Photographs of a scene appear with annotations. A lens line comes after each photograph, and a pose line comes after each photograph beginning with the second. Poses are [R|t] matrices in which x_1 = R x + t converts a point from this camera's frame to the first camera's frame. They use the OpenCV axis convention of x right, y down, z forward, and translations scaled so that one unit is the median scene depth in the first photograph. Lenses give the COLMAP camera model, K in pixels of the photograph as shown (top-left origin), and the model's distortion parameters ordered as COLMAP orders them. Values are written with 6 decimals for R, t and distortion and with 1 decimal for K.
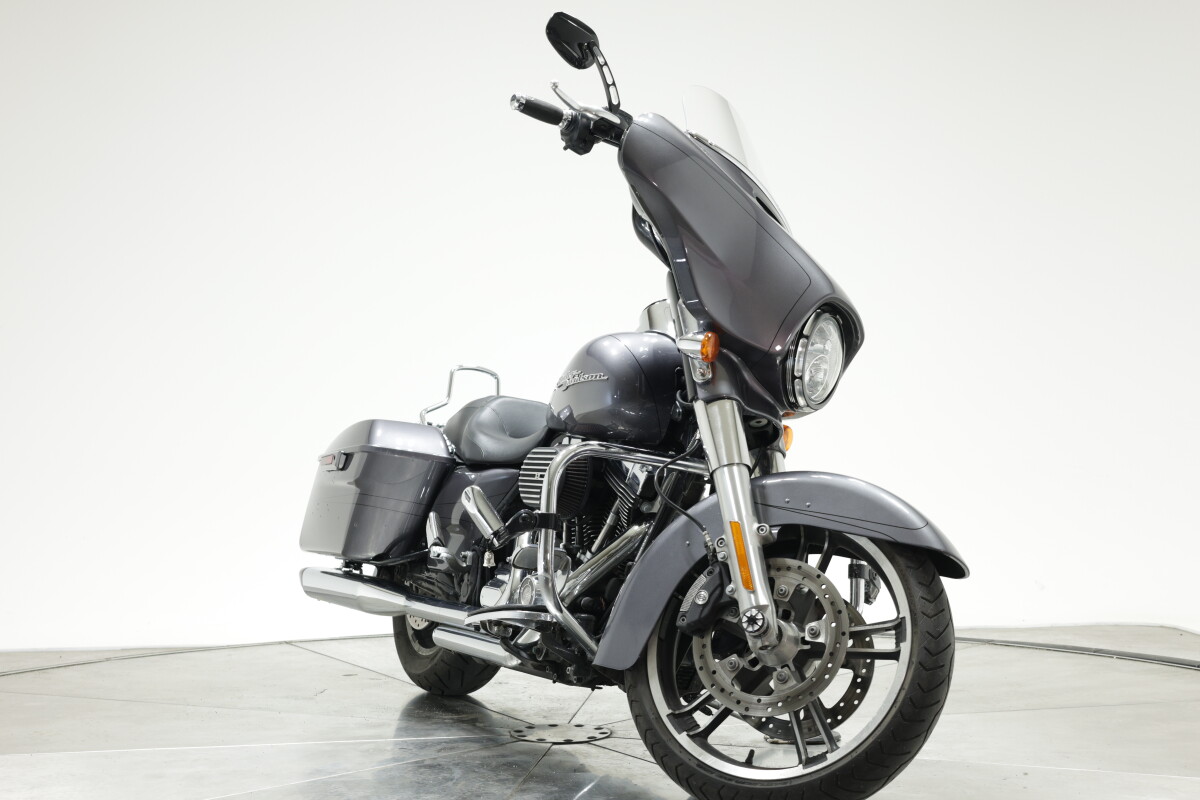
lens RADIAL K [[1668.2, 0, 600.0], [0, 1668.2, 400.0], [0, 0, 1]] dist [0.008720, 0.041678]
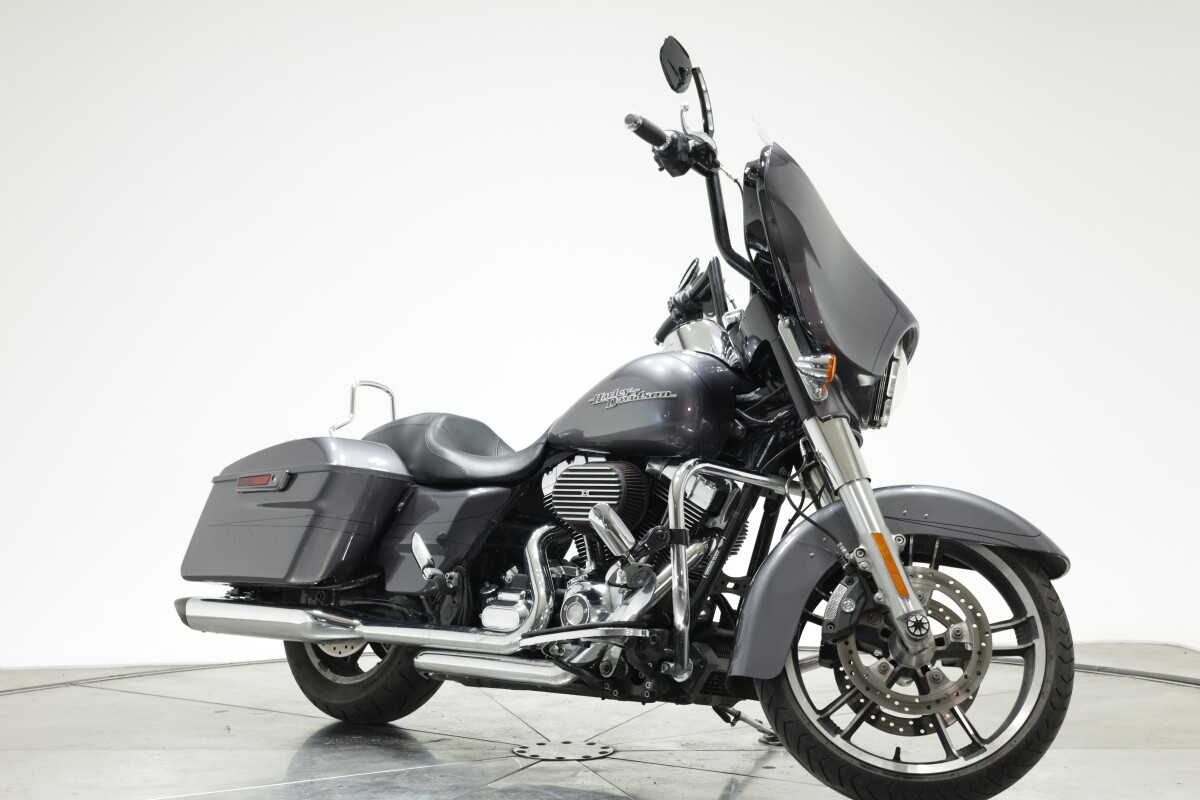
lens RADIAL K [[1668.2, 0, 600.0], [0, 1668.2, 400.0], [0, 0, 1]] dist [0.008720, 0.041678]
pose [[0.924371, 0.008006, 0.381411, -0.453032], [-0.004047, 0.999929, -0.011182, 0.000747], [-0.381474, 0.008793, 0.924338, 0.078690]]
